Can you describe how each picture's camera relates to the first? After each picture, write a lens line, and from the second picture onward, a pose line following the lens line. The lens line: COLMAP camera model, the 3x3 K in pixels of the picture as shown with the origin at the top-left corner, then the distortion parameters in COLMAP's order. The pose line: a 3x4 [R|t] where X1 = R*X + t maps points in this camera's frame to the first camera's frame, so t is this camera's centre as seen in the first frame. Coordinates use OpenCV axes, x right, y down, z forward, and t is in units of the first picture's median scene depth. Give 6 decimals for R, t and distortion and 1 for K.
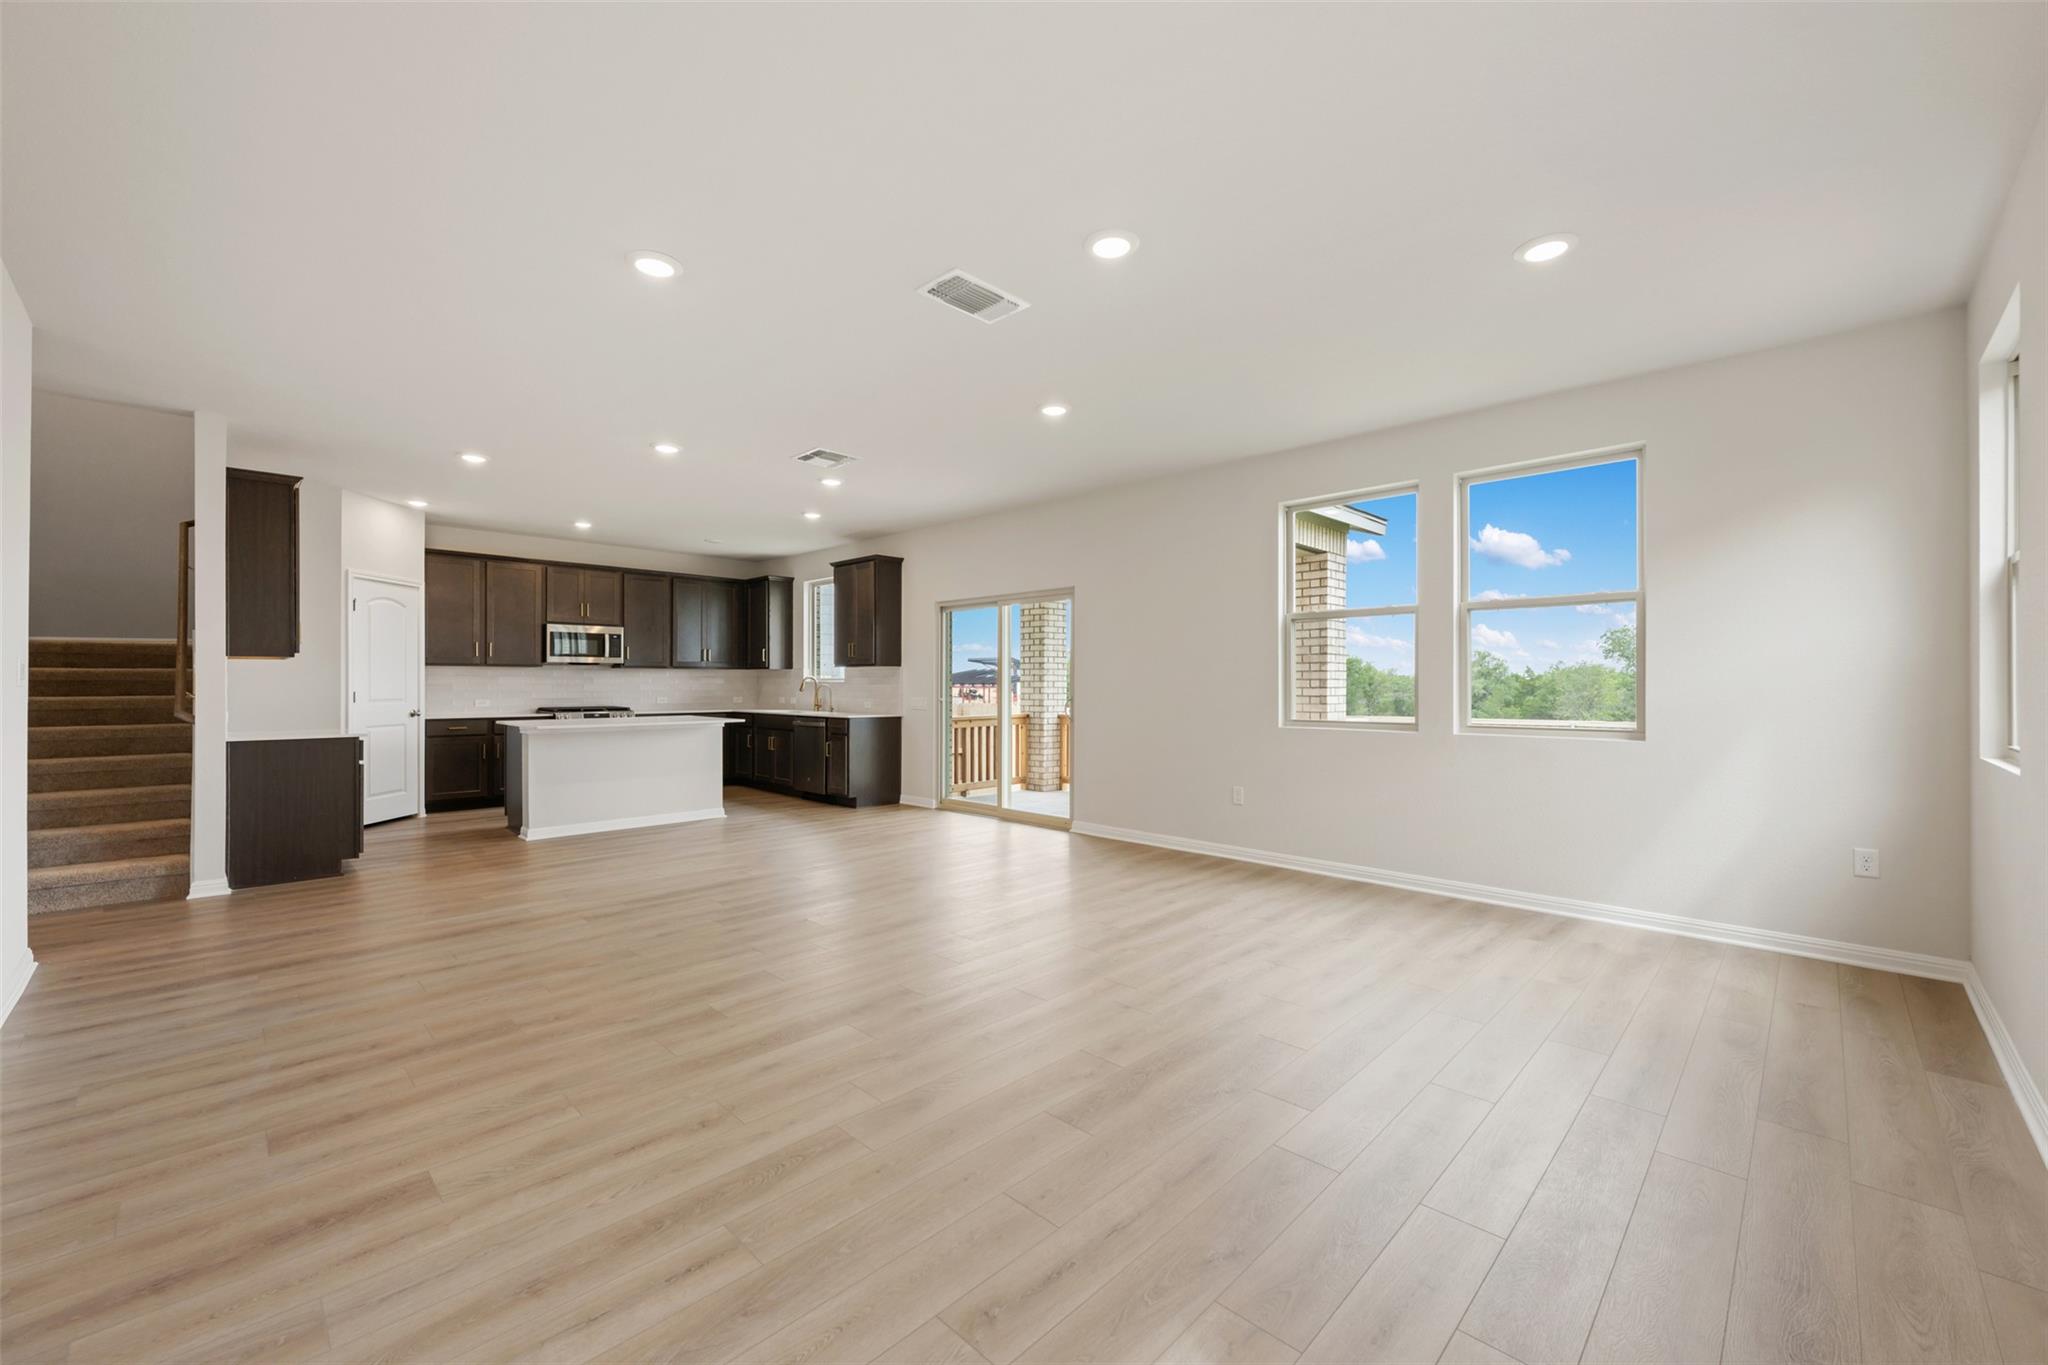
lens RADIAL K [[811.8, 0, 1024.0], [0, 811.8, 682.5], [0, 0, 1]] dist [-0.010632, 0.000033]
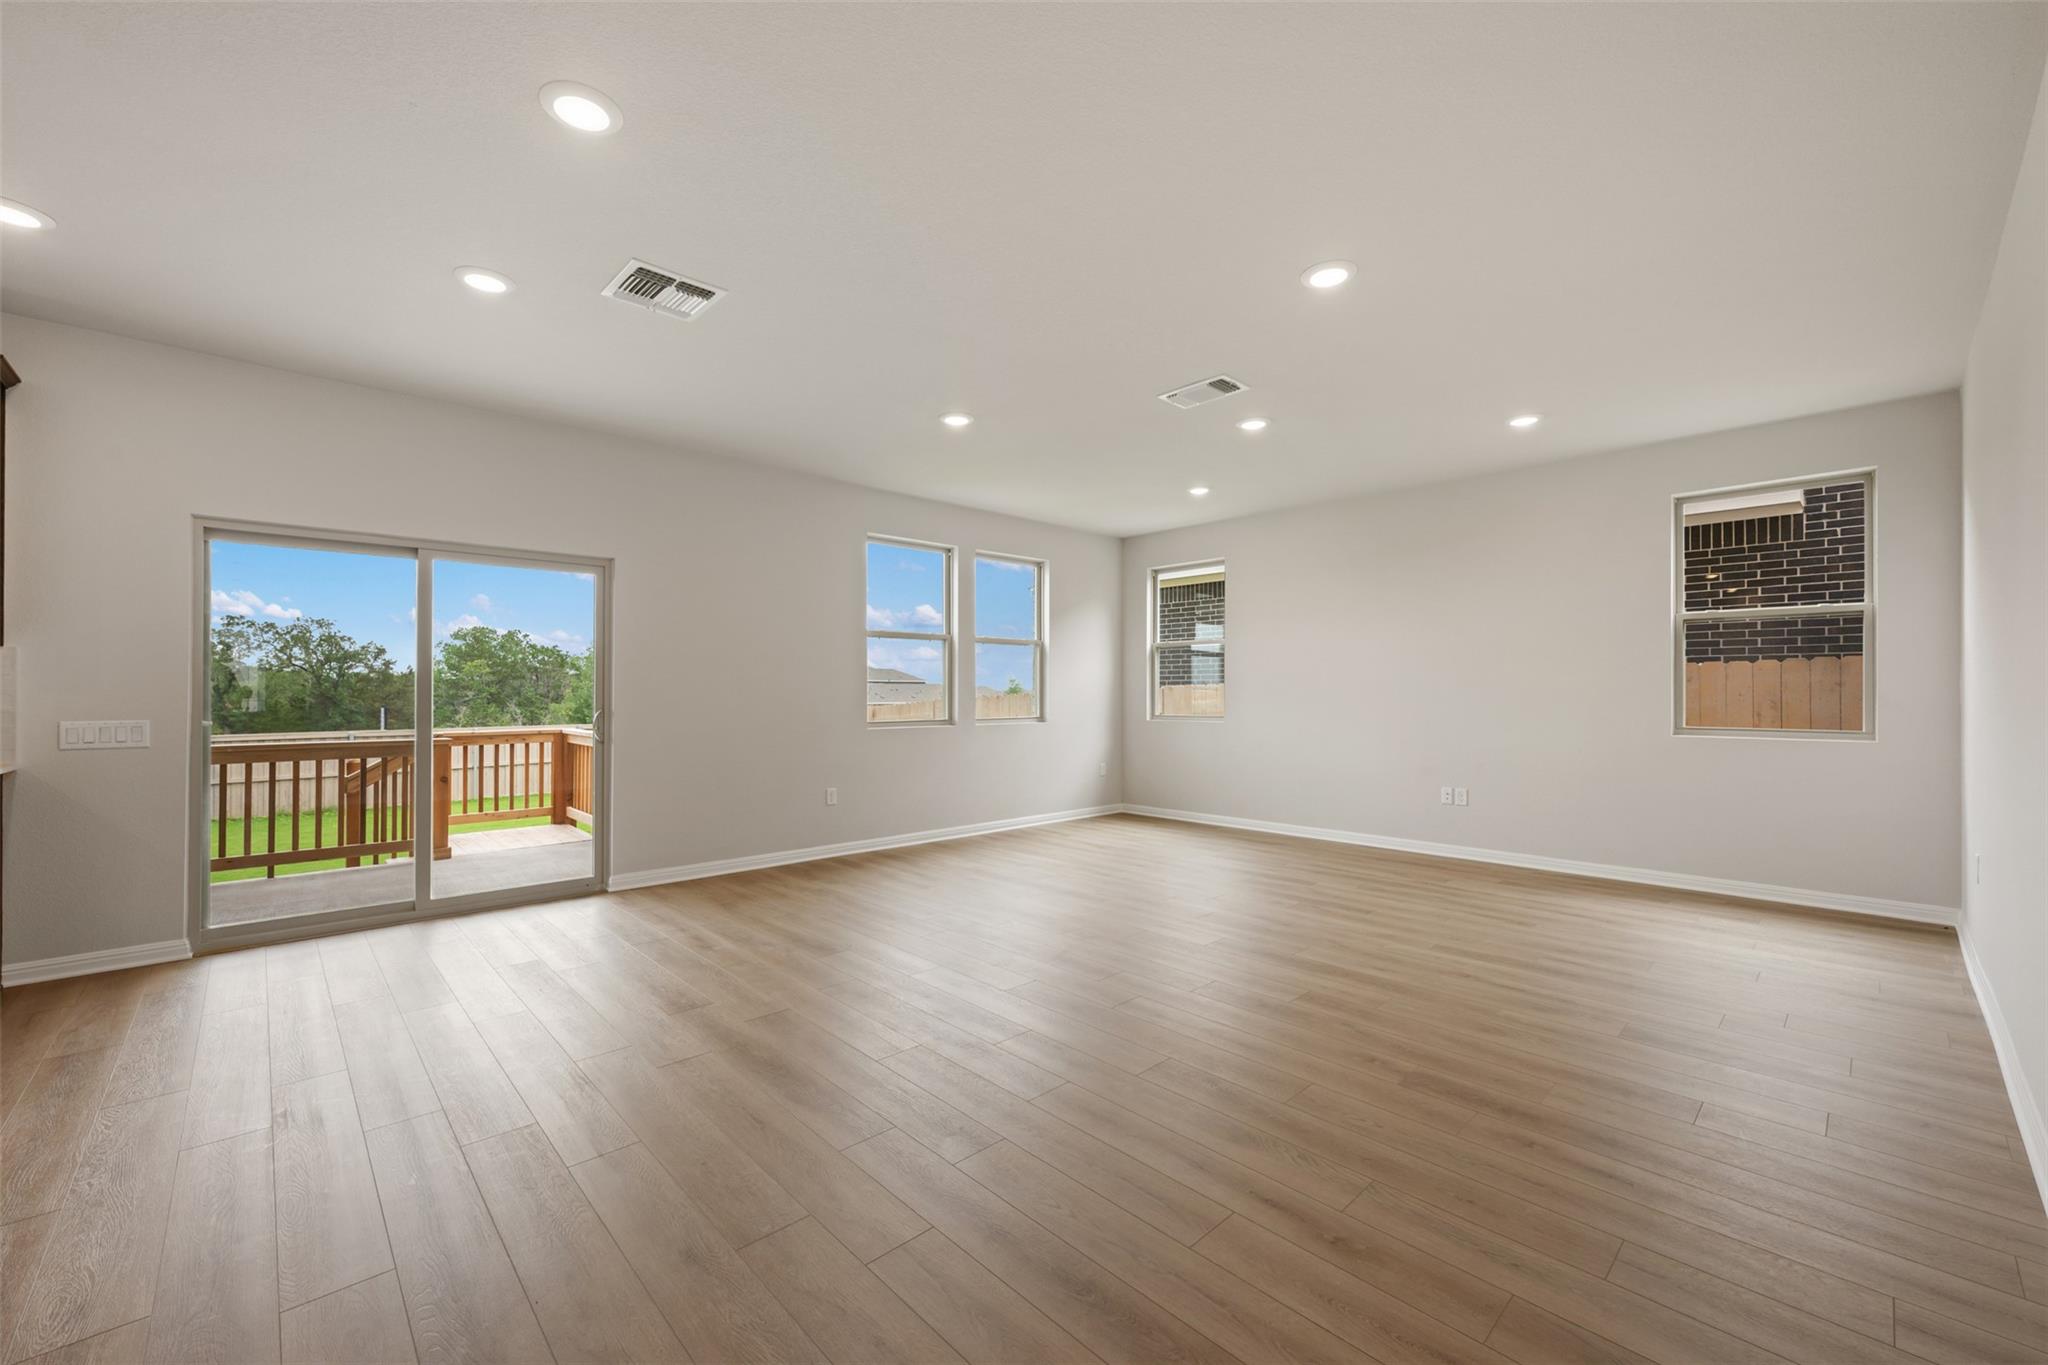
lens RADIAL K [[811.8, 0, 1024.0], [0, 811.8, 682.5], [0, 0, 1]] dist [-0.010632, 0.000033]
pose [[0.039891, 0.012242, 0.999129, -0.906096], [-0.000050, 0.999925, -0.012249, 0.004213], [-0.999204, 0.000438, 0.039888, 0.817779]]
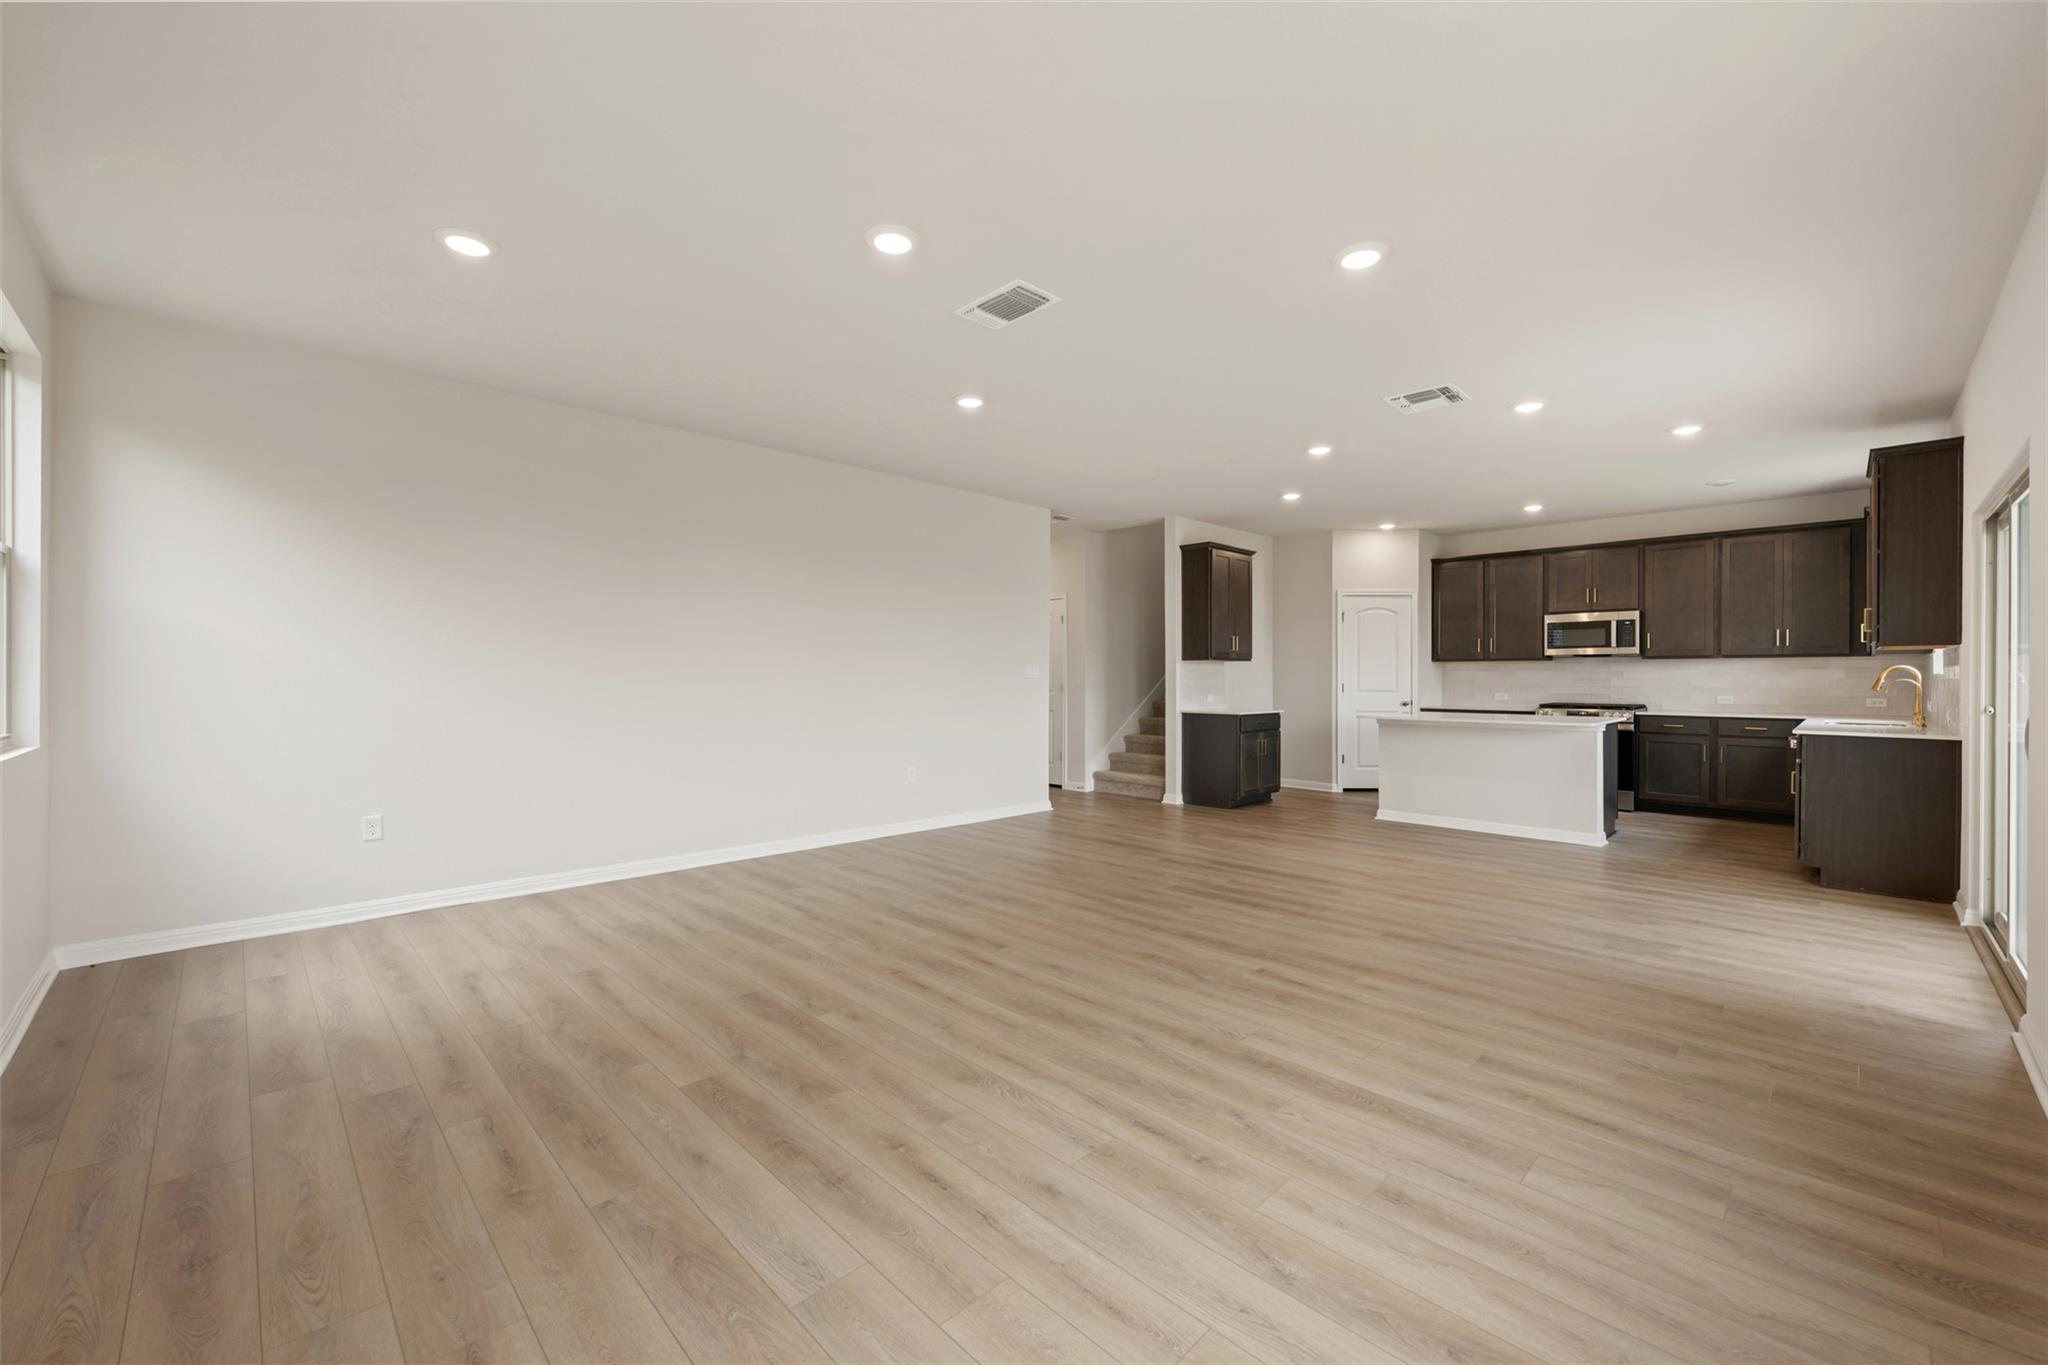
lens RADIAL K [[811.8, 0, 1024.0], [0, 811.8, 682.5], [0, 0, 1]] dist [-0.010632, 0.000033]
pose [[-0.020781, 0.005874, -0.999767, 0.653421], [0.000169, 0.999983, 0.005872, 0.002453], [0.999784, -0.000047, -0.020781, 0.693978]]
